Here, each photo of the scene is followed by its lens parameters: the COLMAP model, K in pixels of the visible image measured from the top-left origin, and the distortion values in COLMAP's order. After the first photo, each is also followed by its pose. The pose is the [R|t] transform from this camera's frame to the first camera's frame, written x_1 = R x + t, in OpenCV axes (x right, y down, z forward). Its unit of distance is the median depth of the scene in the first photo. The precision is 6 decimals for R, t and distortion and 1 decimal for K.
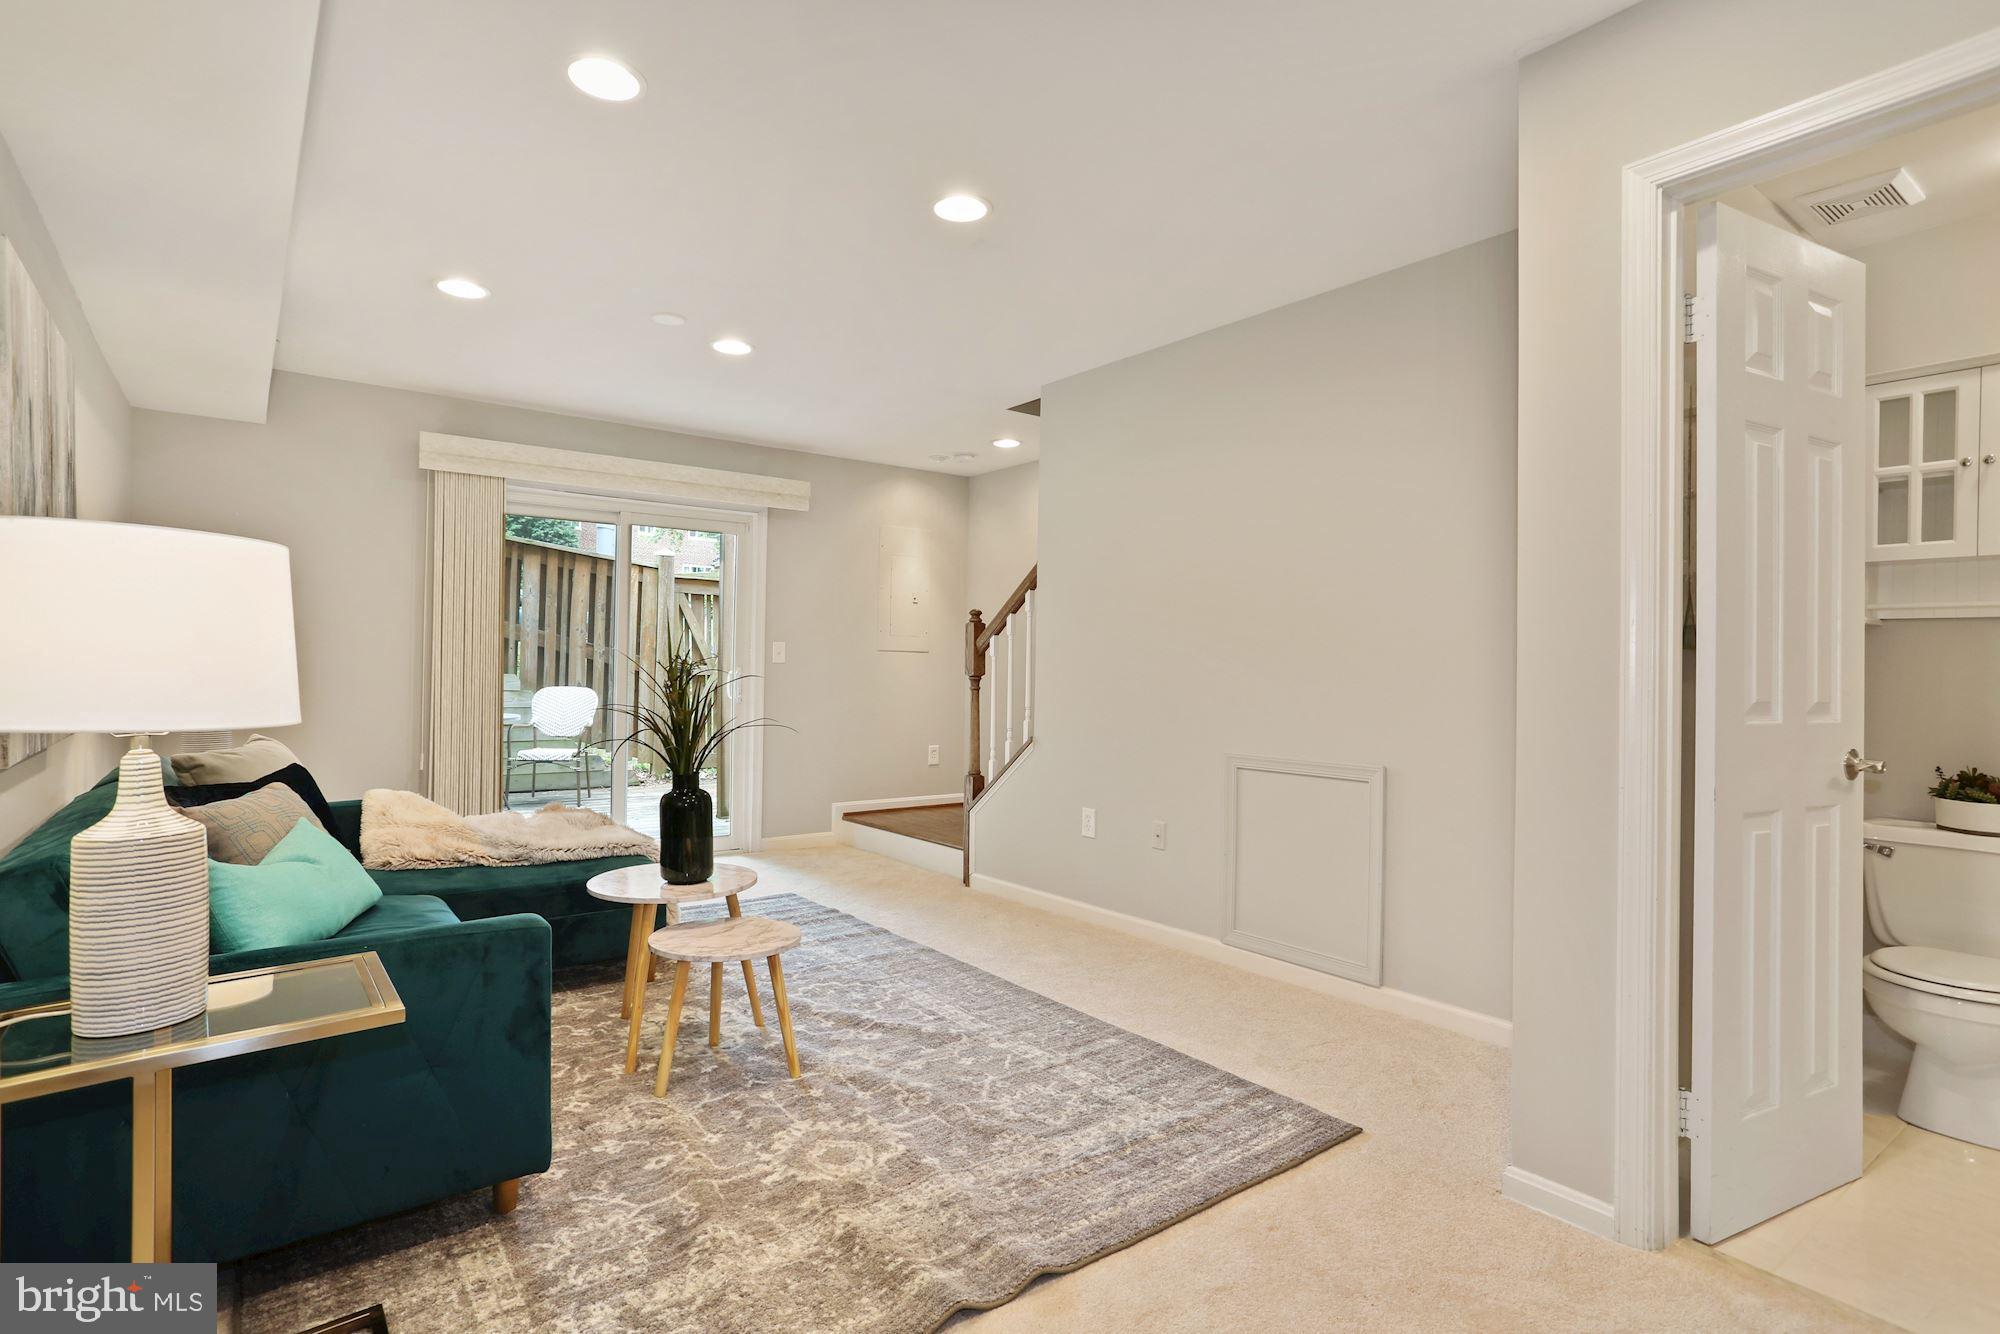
lens RADIAL K [[963.9, 0, 971.8], [0, 963.9, 678.0], [0, 0, 1]] dist [-0.003517, -0.000740]
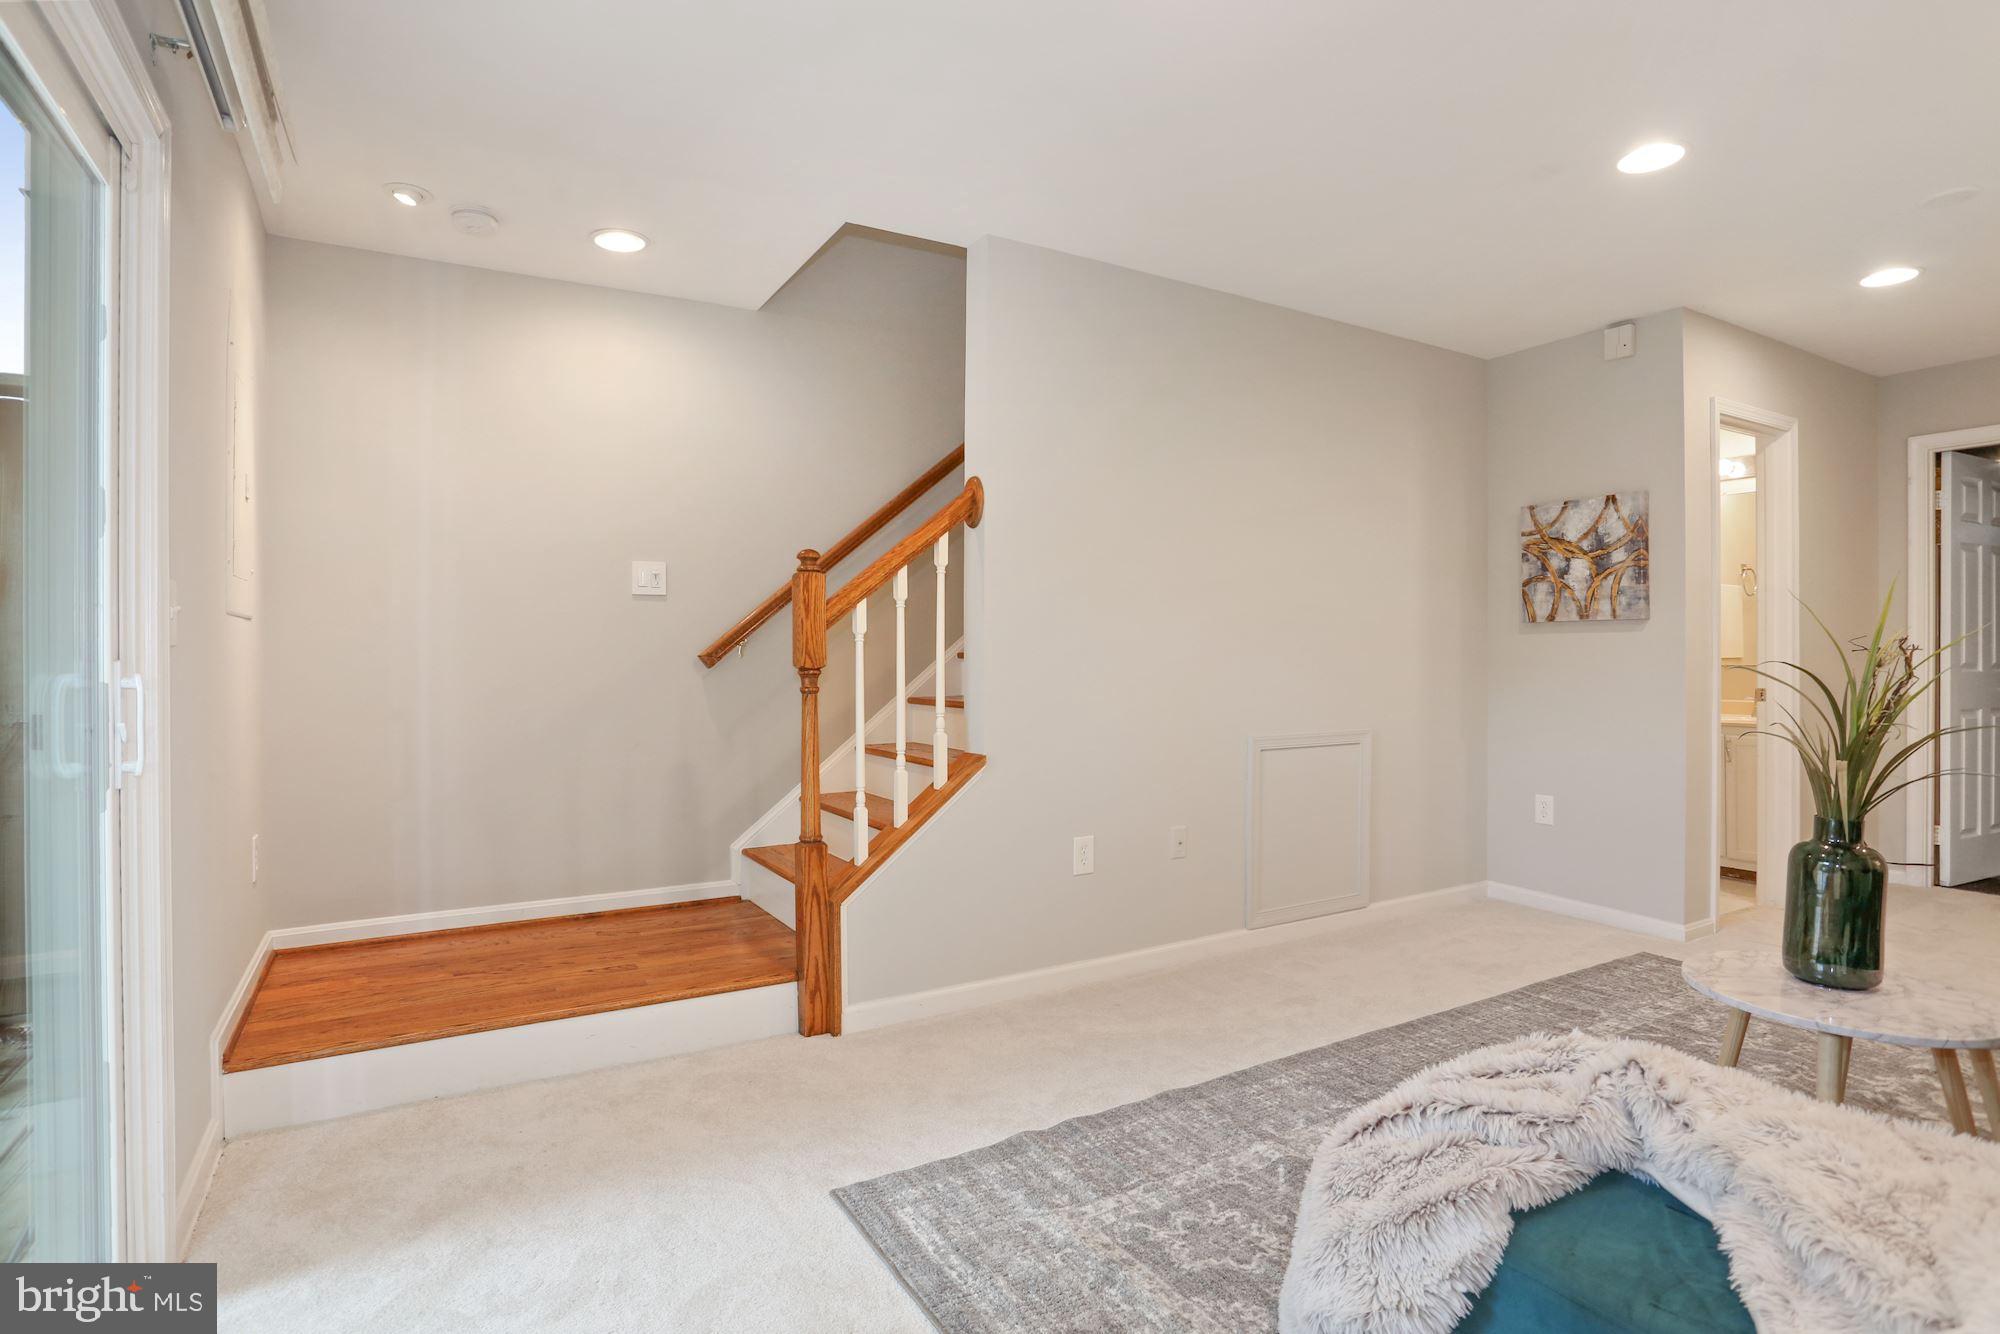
lens RADIAL K [[1010.1, 0, 1000.0], [0, 1010.1, 667.0], [0, 0, 1]] dist [-0.002219, -0.000257]
pose [[0.098159, -0.016294, 0.995037, -1.338056], [0.010277, 0.999829, 0.015358, -0.023245], [-0.995118, 0.008719, 0.098310, 1.927339]]
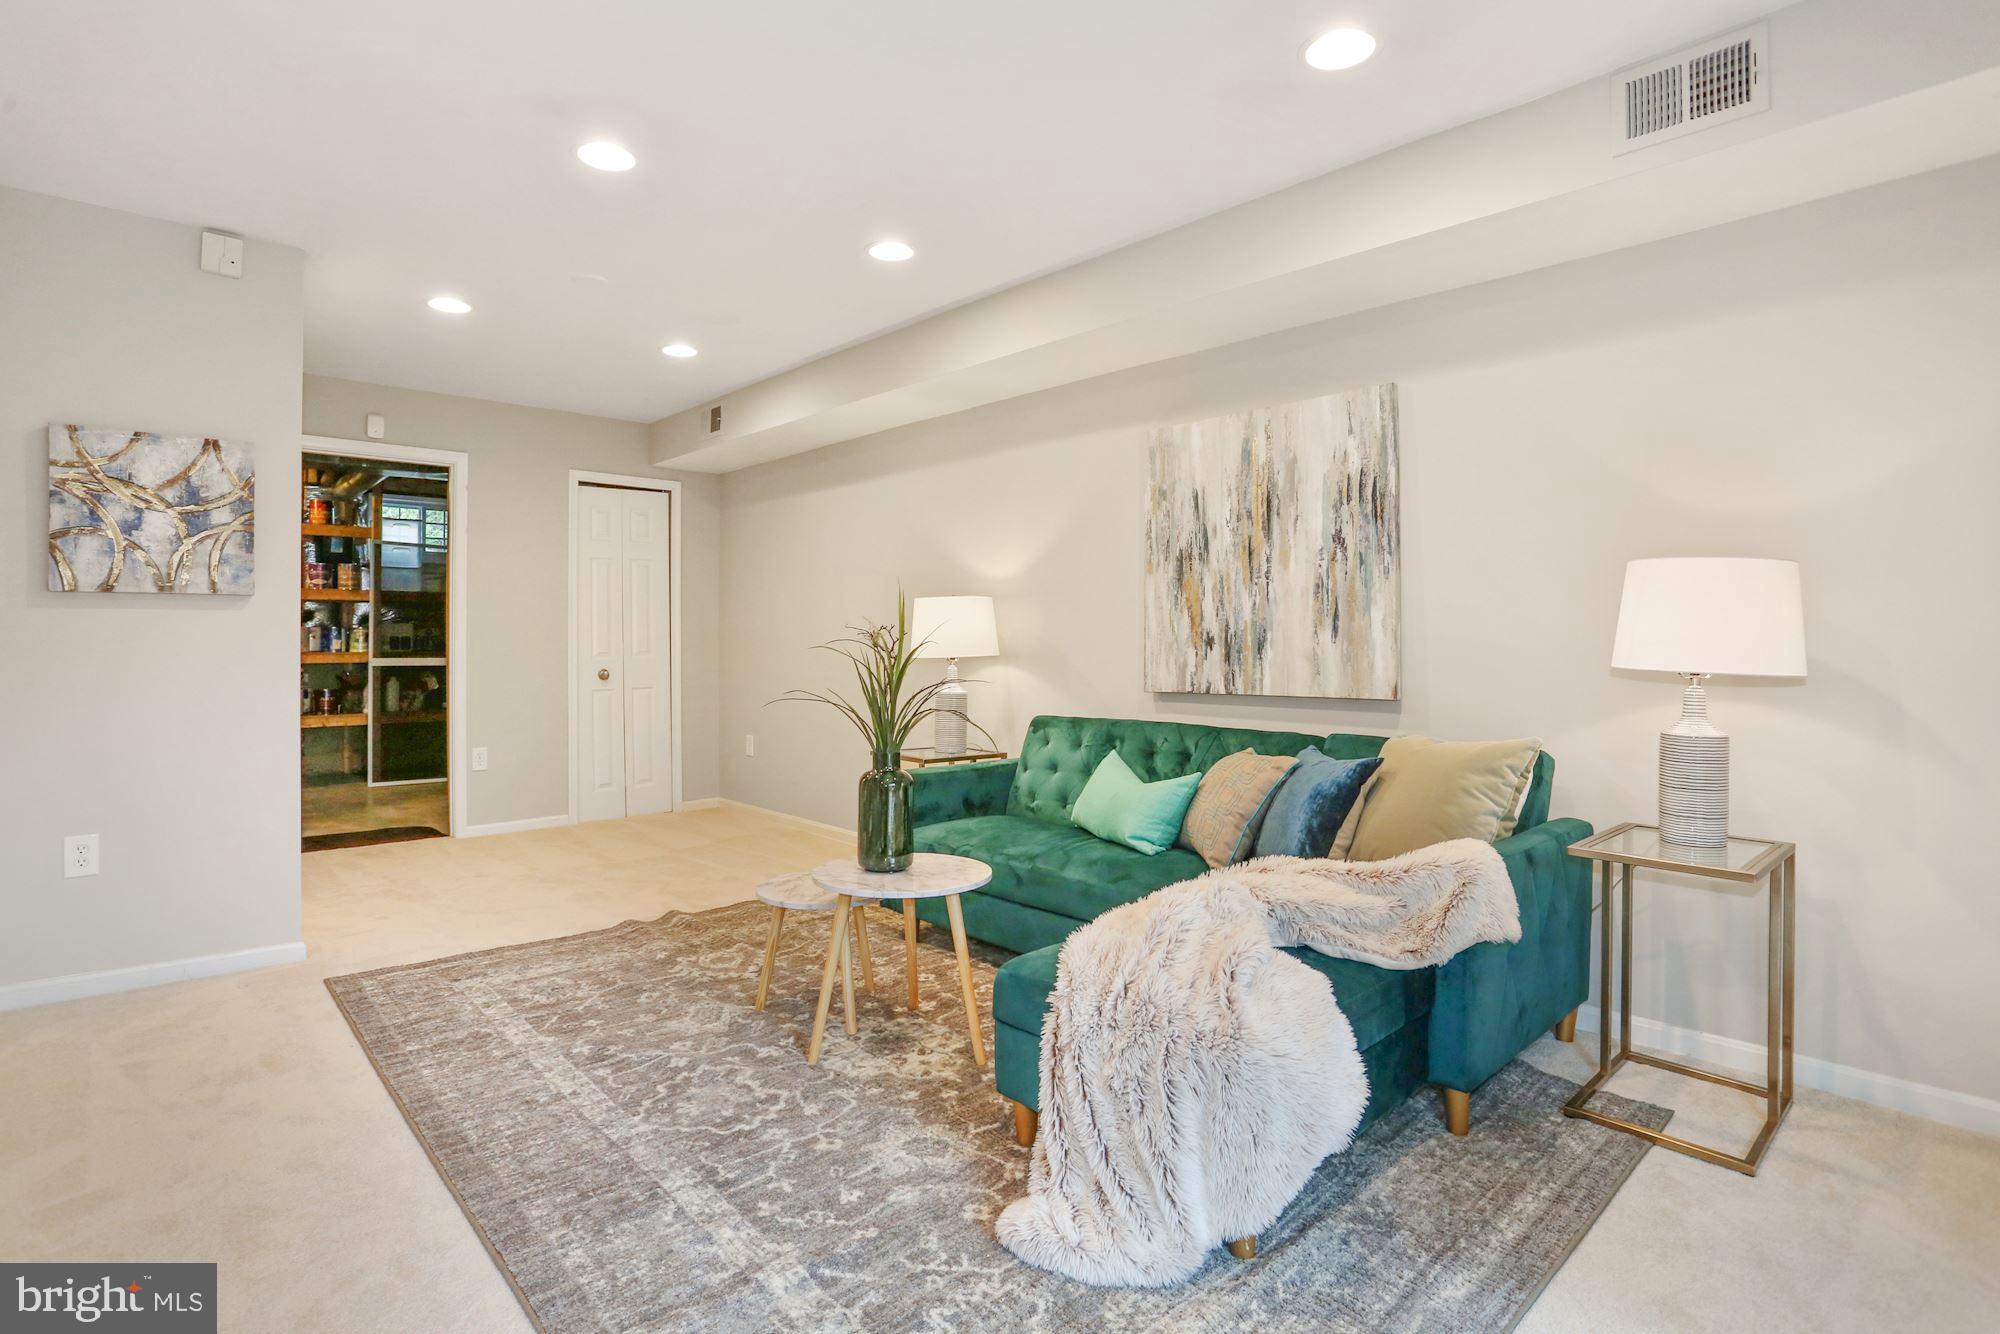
lens RADIAL K [[1008.7, 0, 966.8], [0, 1008.7, 642.2], [0, 0, 1]] dist [-0.005499, -0.000472]
pose [[-0.996160, -0.007290, -0.087250, -0.372720], [-0.008348, 0.999896, 0.011772, -0.026339], [0.087156, 0.012455, -0.996117, 2.557855]]
